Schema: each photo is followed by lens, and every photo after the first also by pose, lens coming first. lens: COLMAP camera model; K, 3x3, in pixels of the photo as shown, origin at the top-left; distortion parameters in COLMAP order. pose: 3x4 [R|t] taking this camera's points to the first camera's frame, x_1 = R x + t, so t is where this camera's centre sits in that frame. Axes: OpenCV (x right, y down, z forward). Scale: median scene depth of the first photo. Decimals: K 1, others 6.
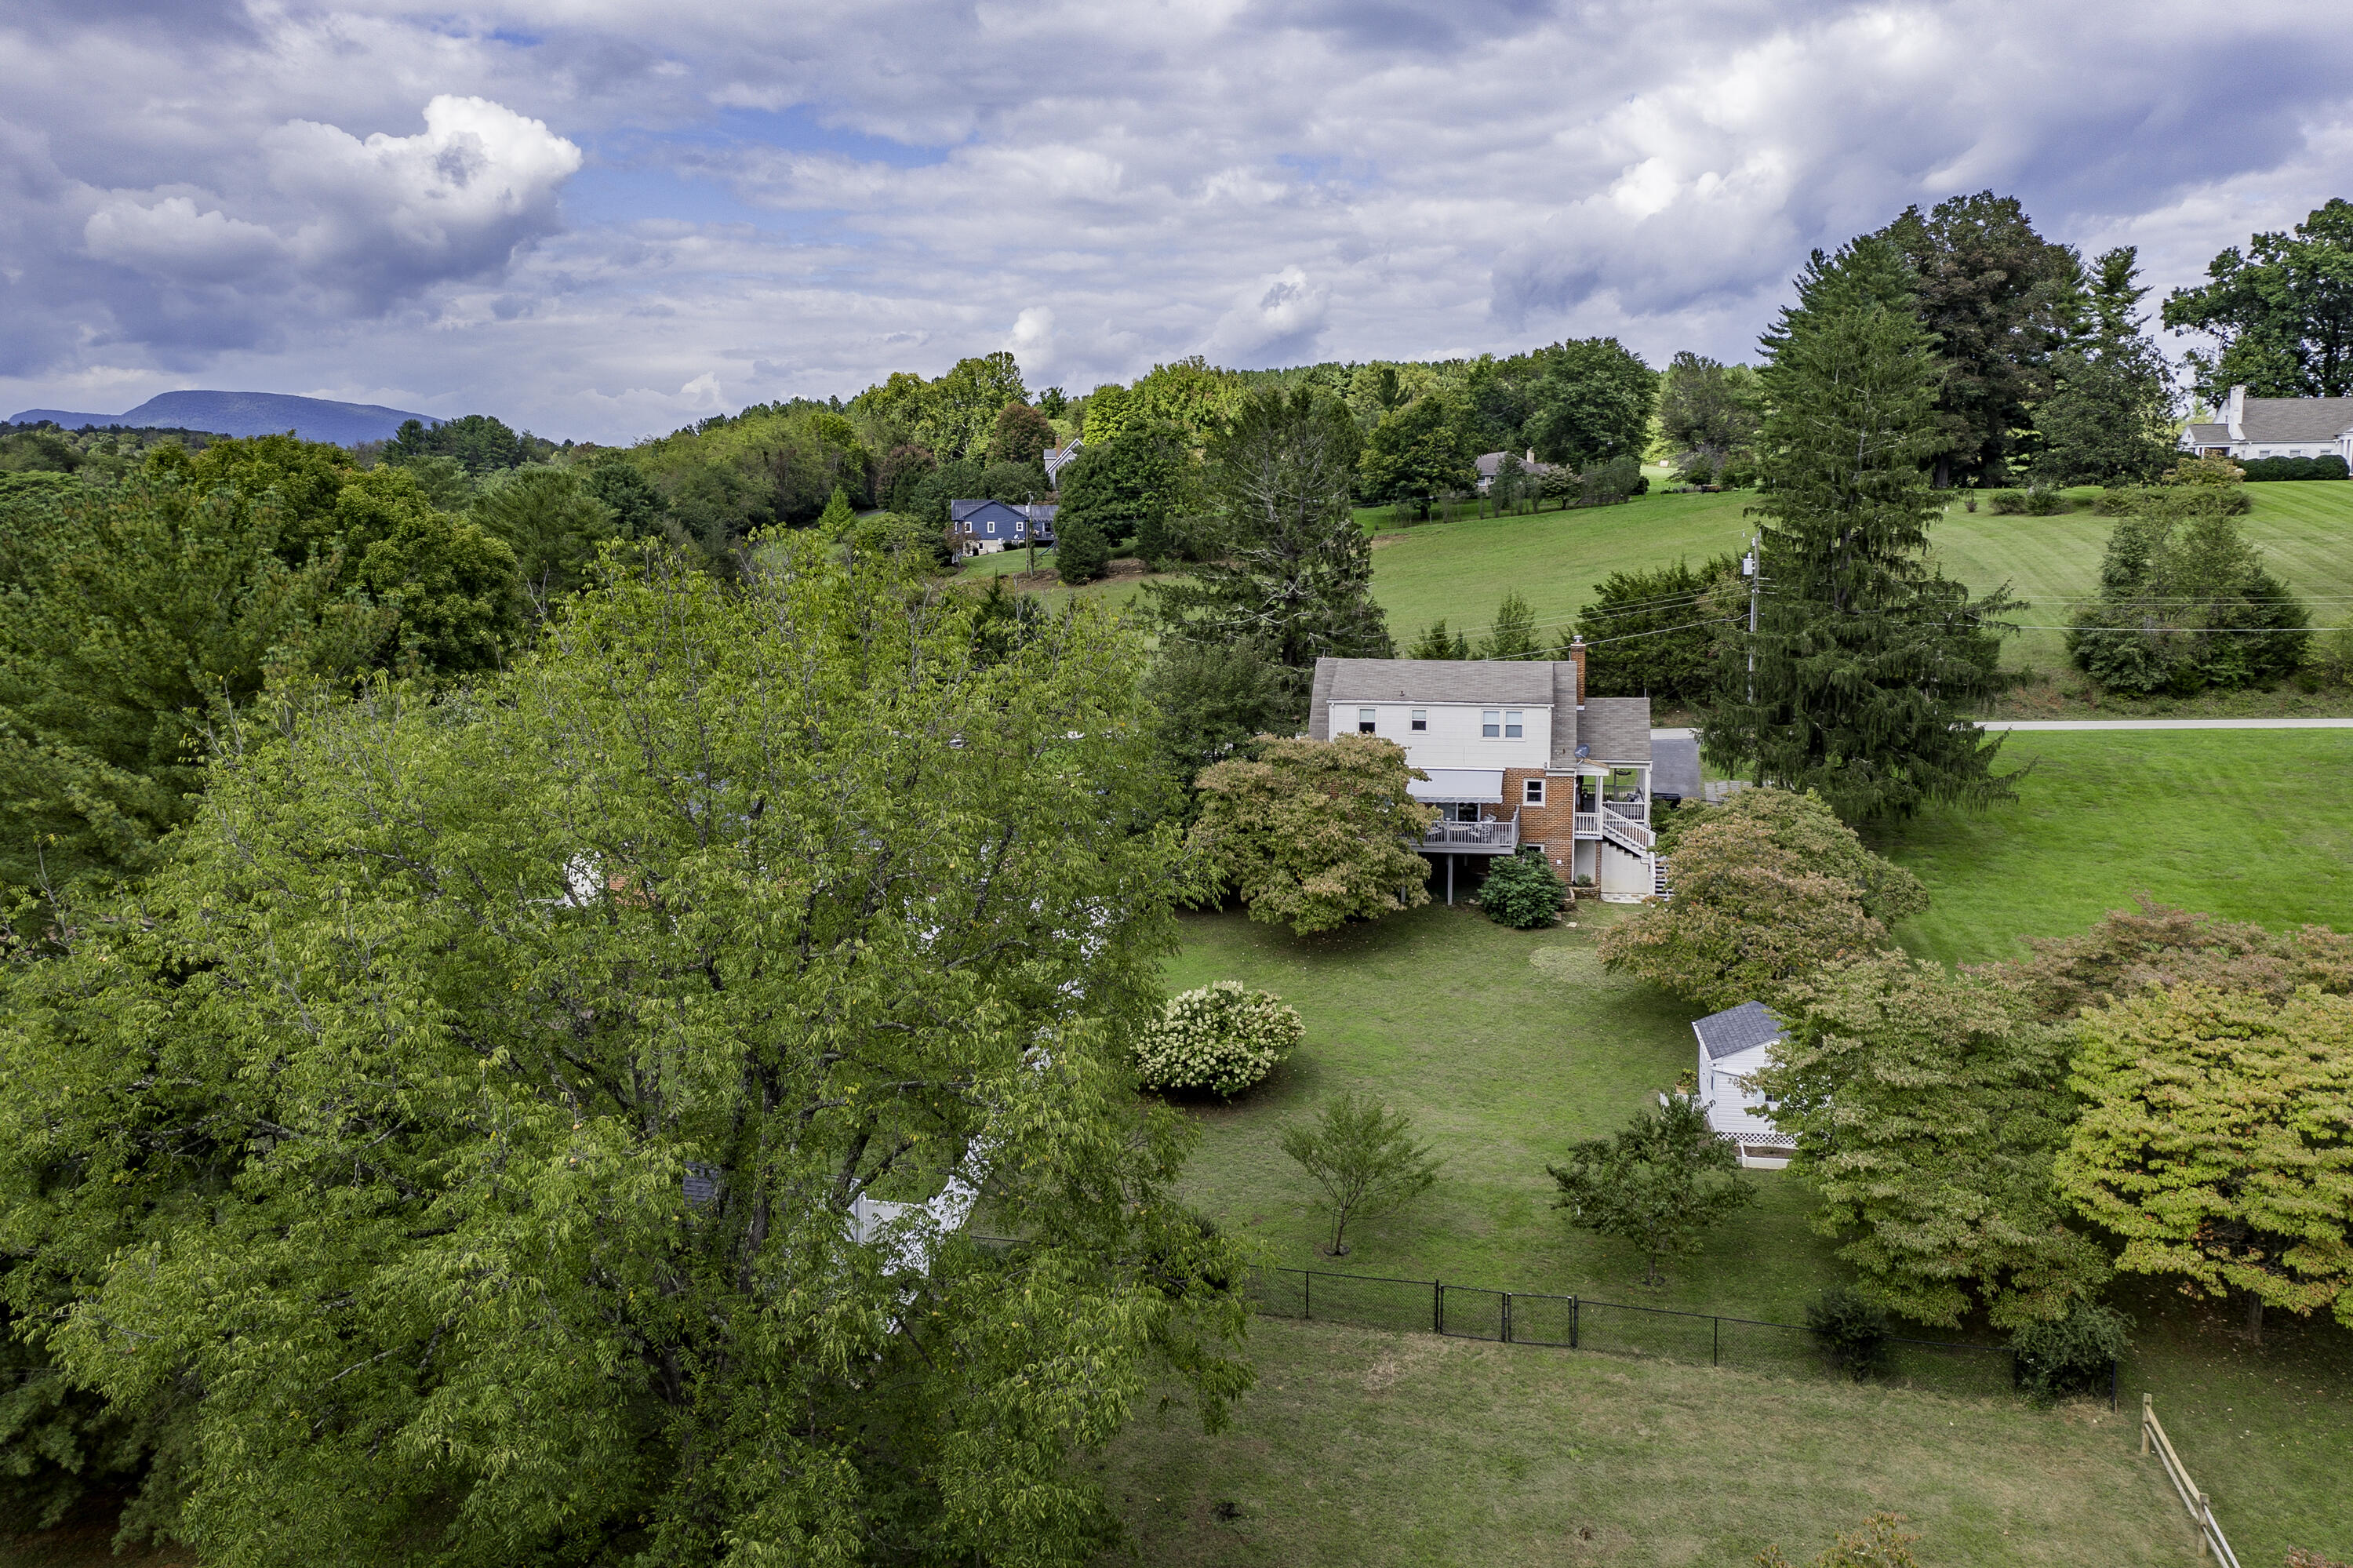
lens RADIAL K [[1905.4, 0, 1204.9], [0, 1905.4, 745.6], [0, 0, 1]] dist [0.040597, 0.007109]
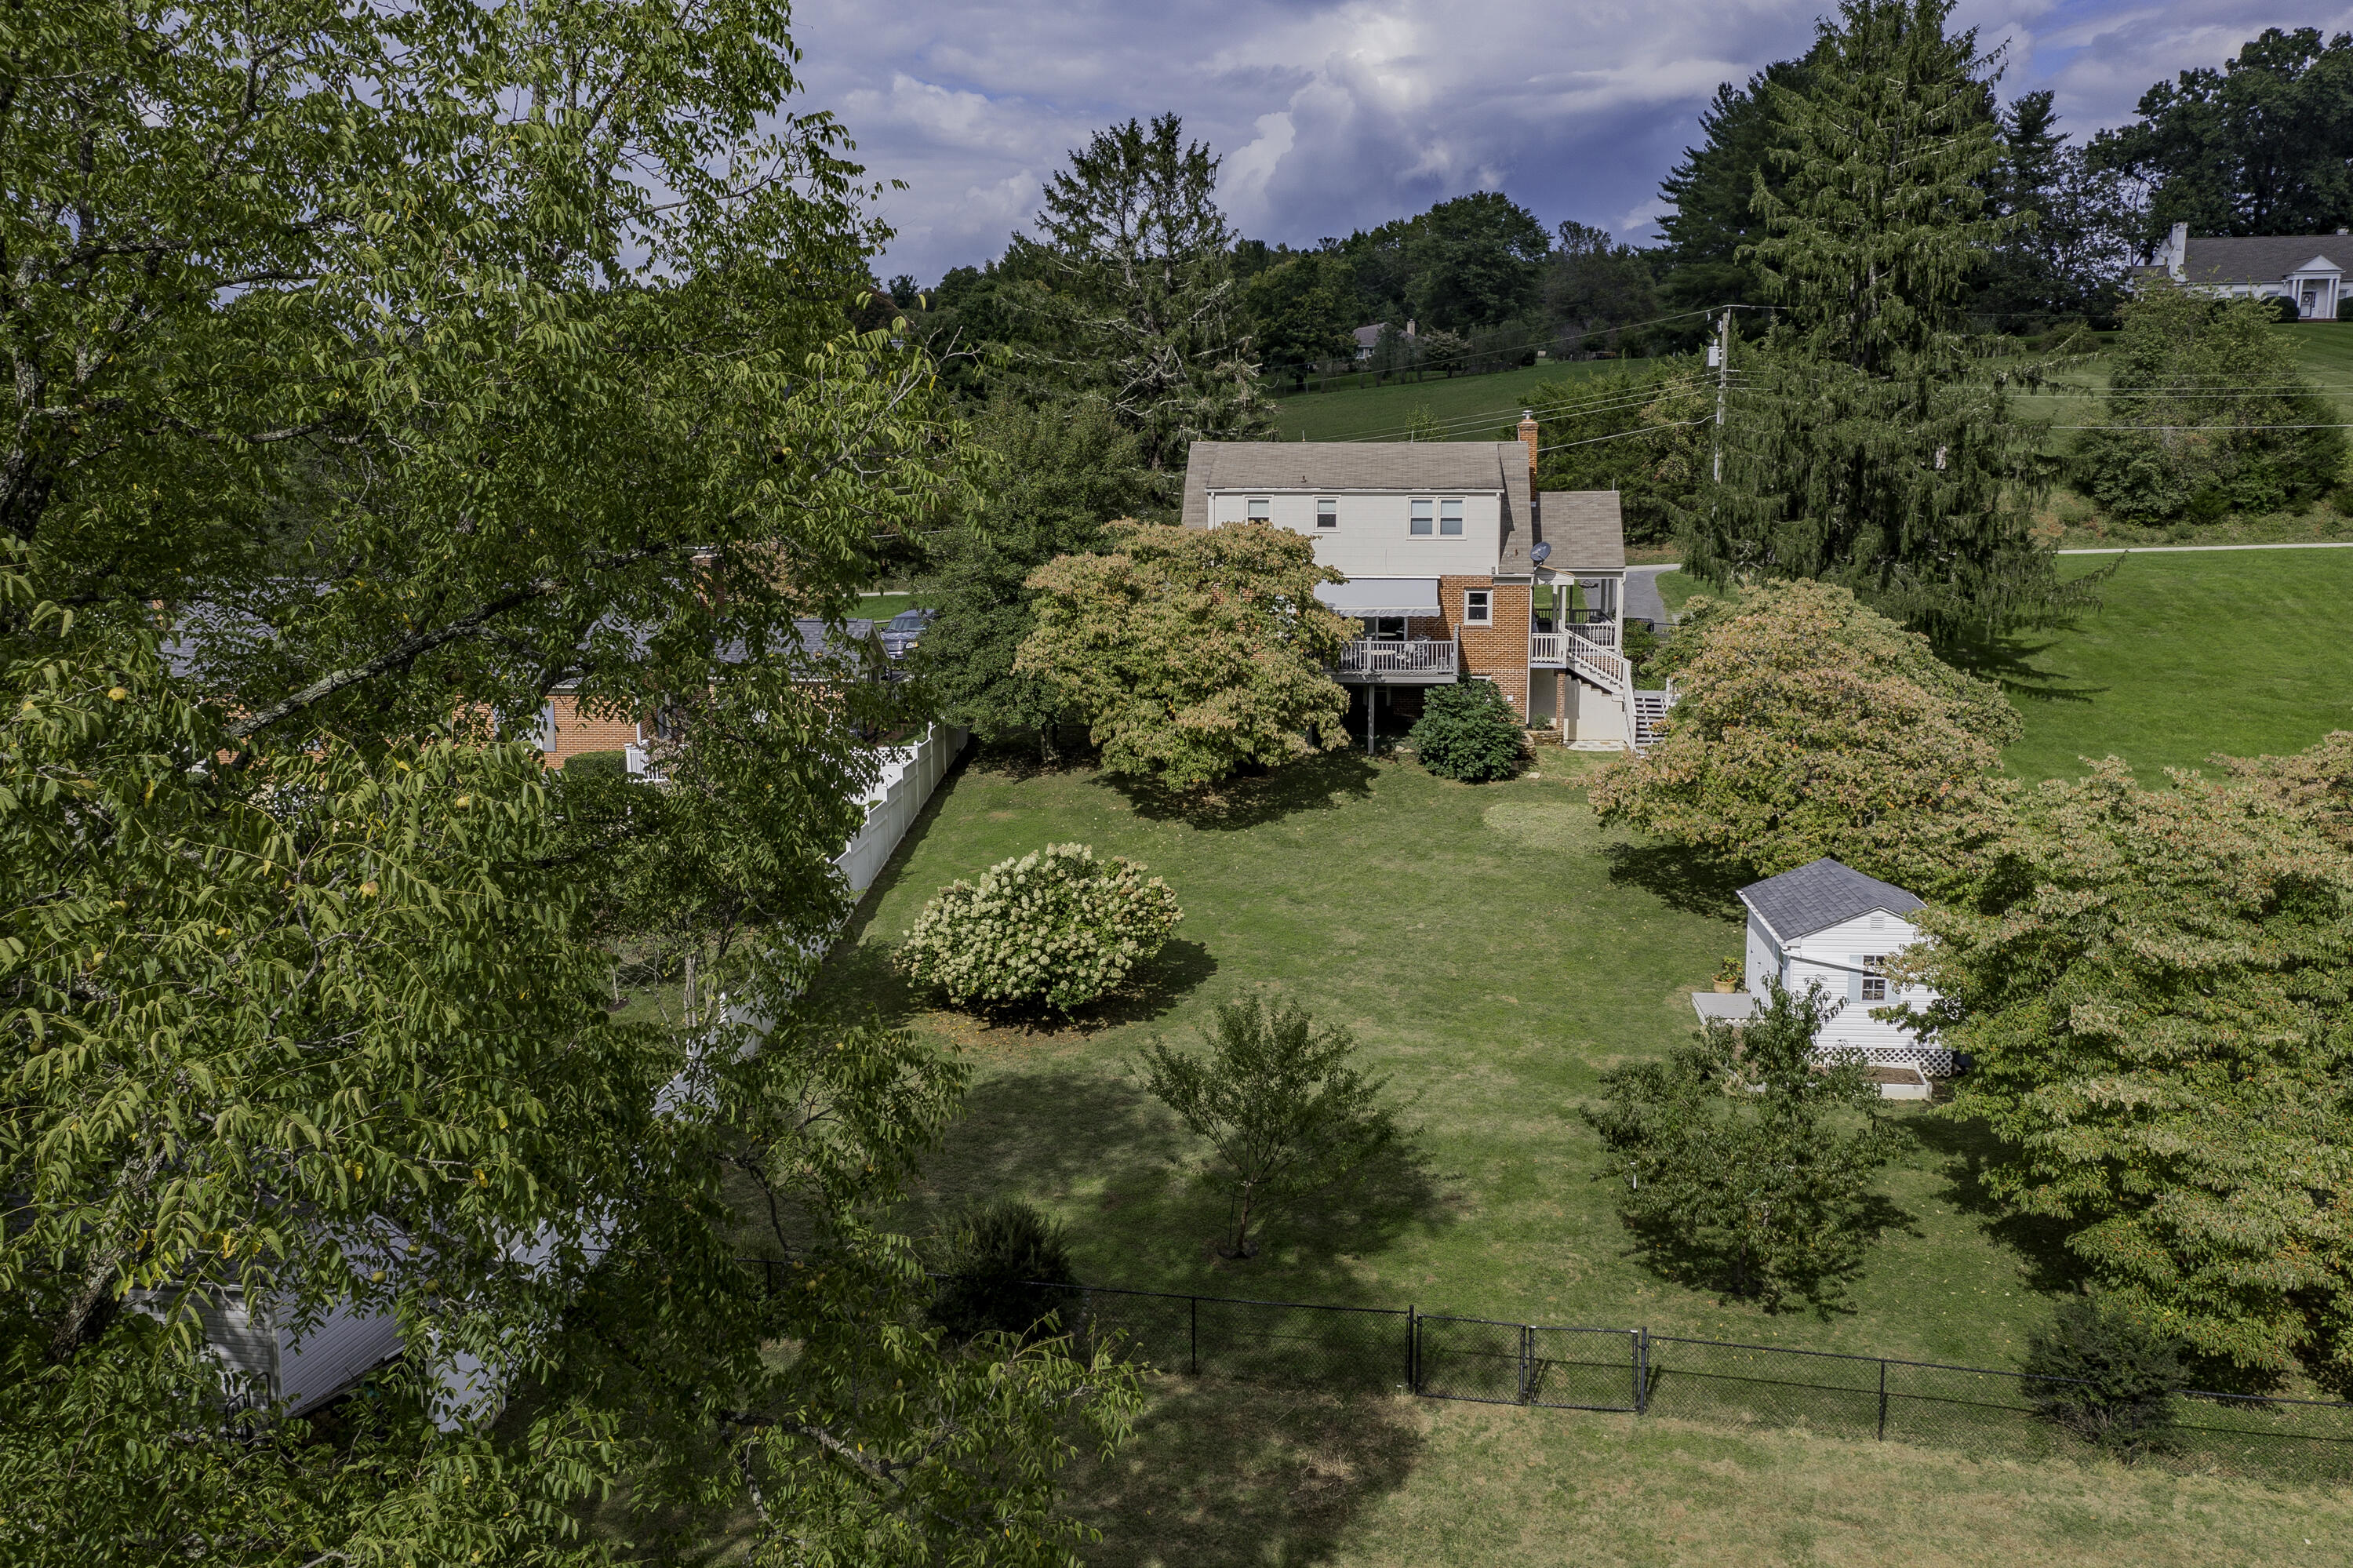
lens RADIAL K [[1905.4, 0, 1204.9], [0, 1905.4, 745.6], [0, 0, 1]] dist [0.040597, 0.007109]
pose [[0.997549, -0.012754, 0.068799, 0.011740], [0.009914, 0.999091, 0.041469, 0.049997], [-0.069266, -0.040685, 0.996768, 0.262966]]
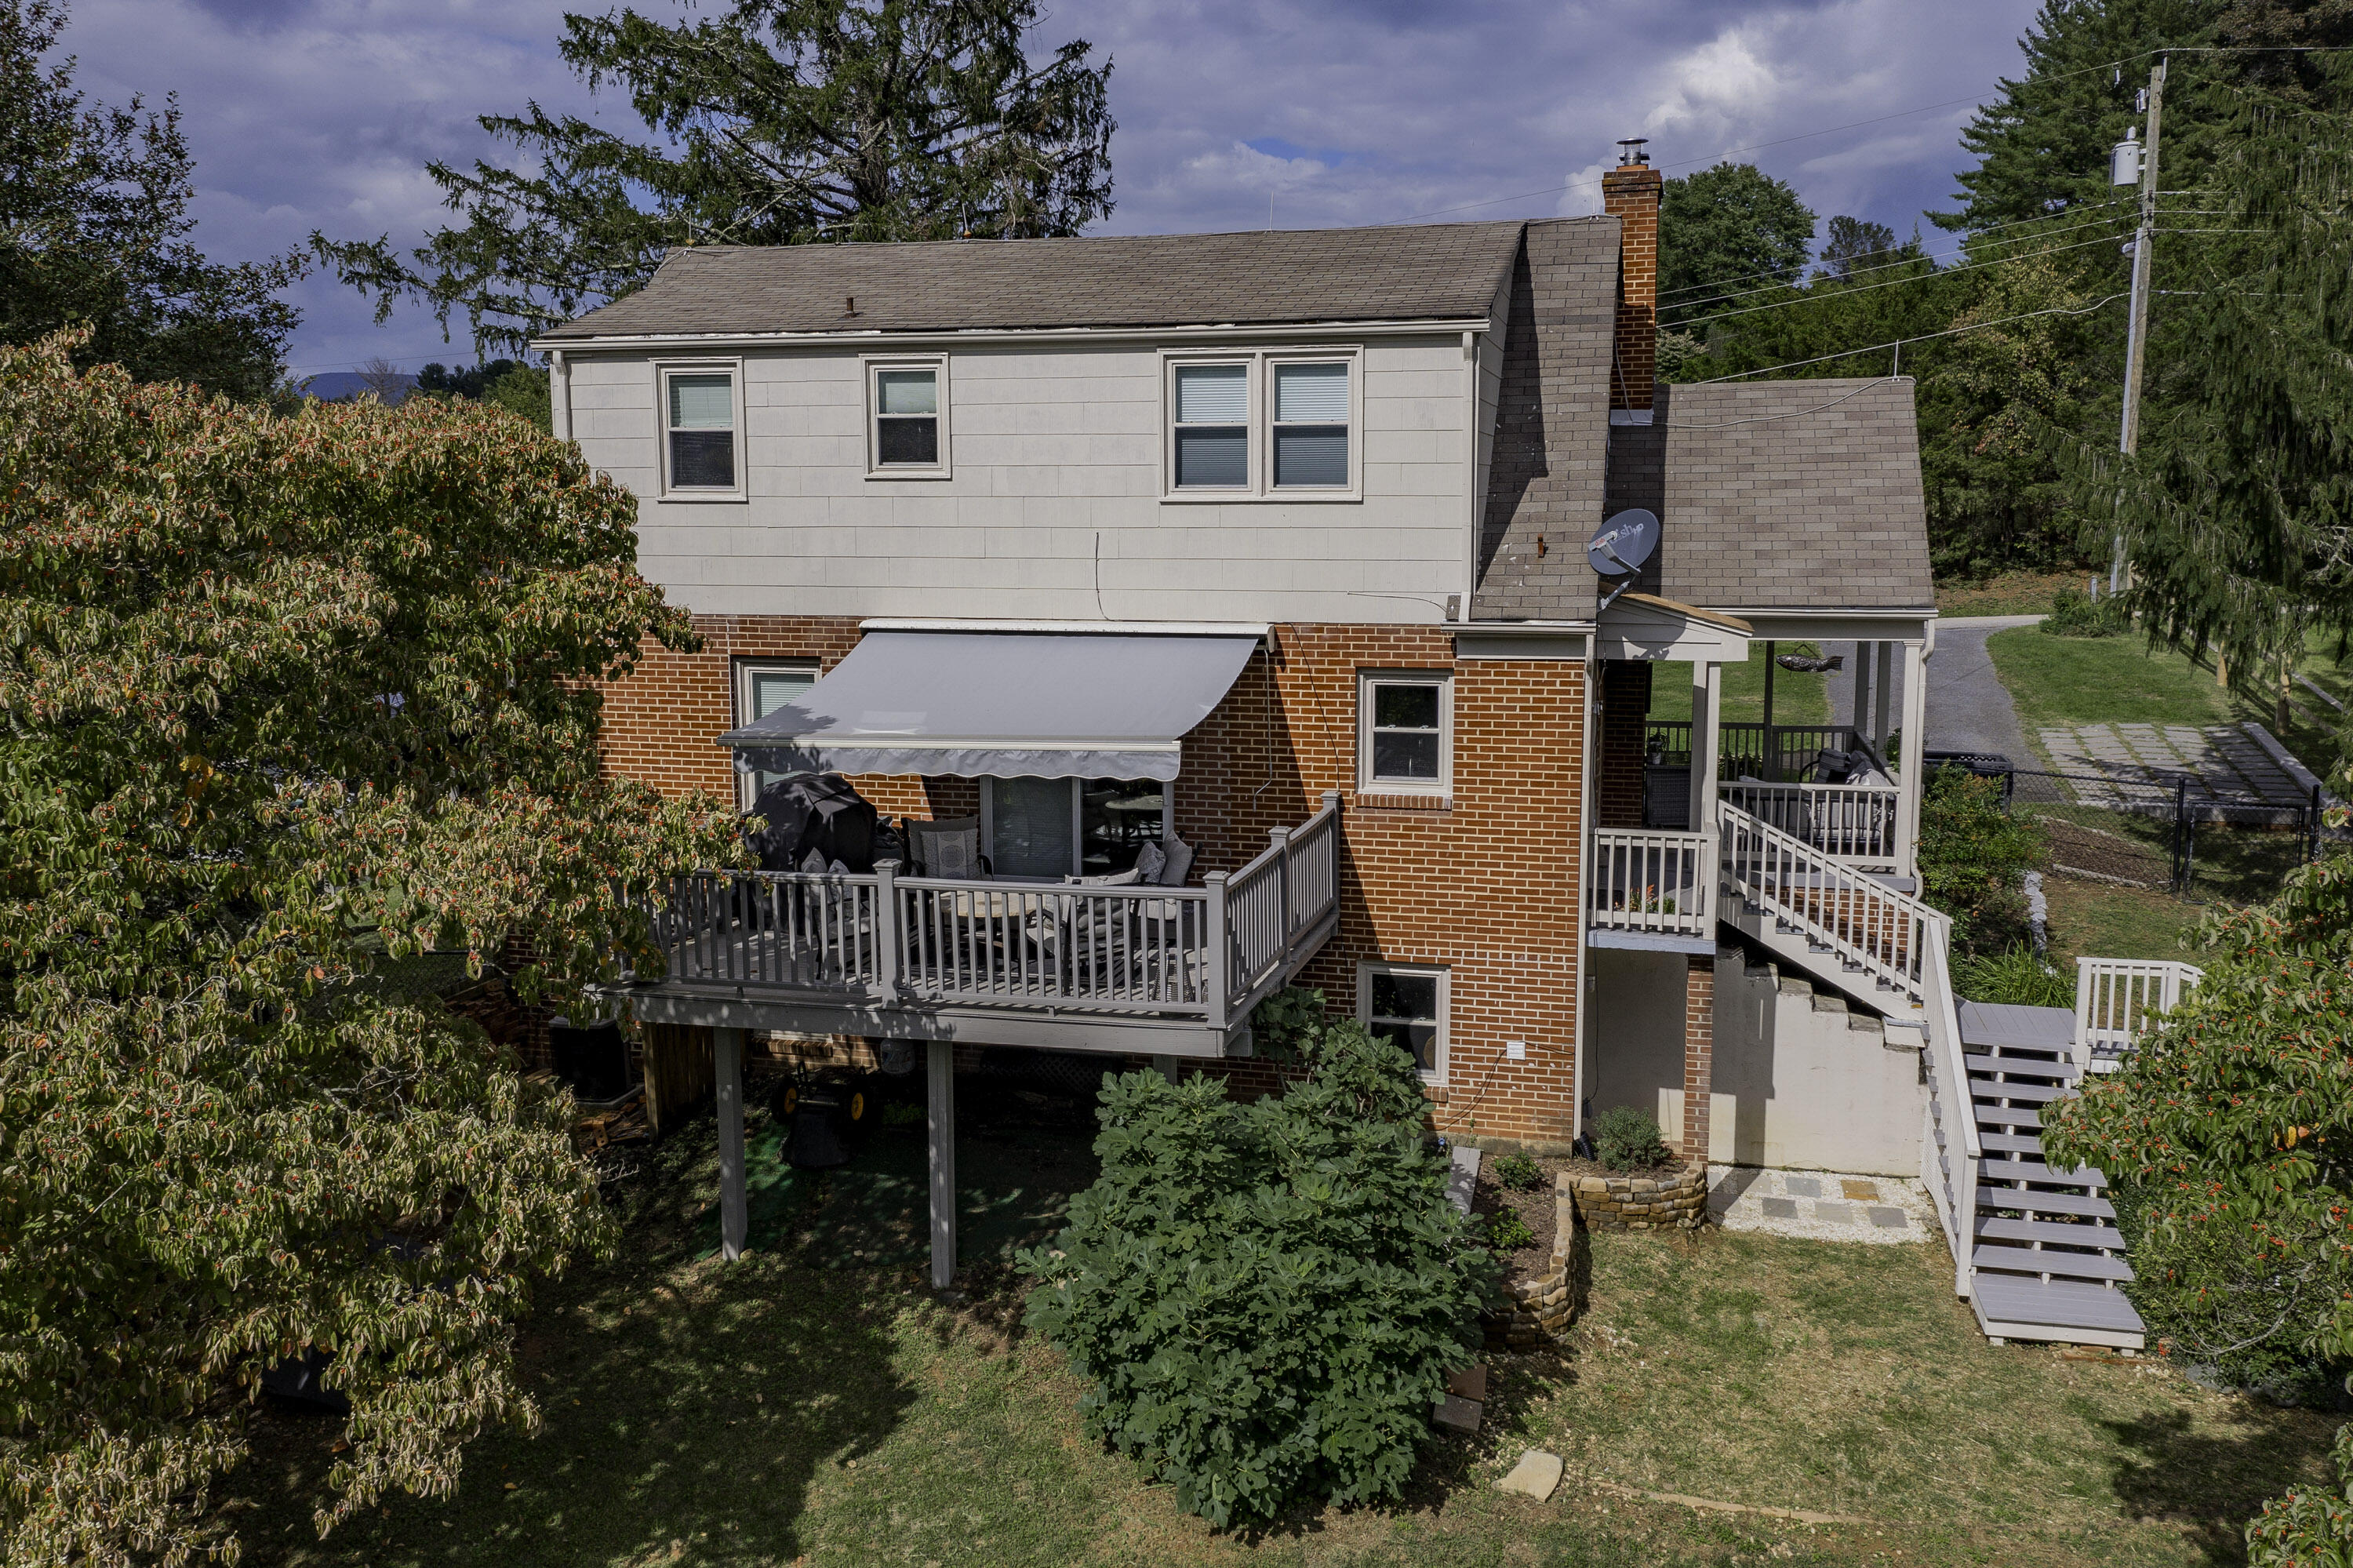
lens RADIAL K [[1905.4, 0, 1204.9], [0, 1905.4, 745.6], [0, 0, 1]] dist [0.040597, 0.007109]
pose [[0.997944, 0.006619, -0.063743, 0.174174], [-0.006015, 0.999935, 0.009660, 0.025226], [0.063803, -0.009257, 0.997920, 0.828102]]
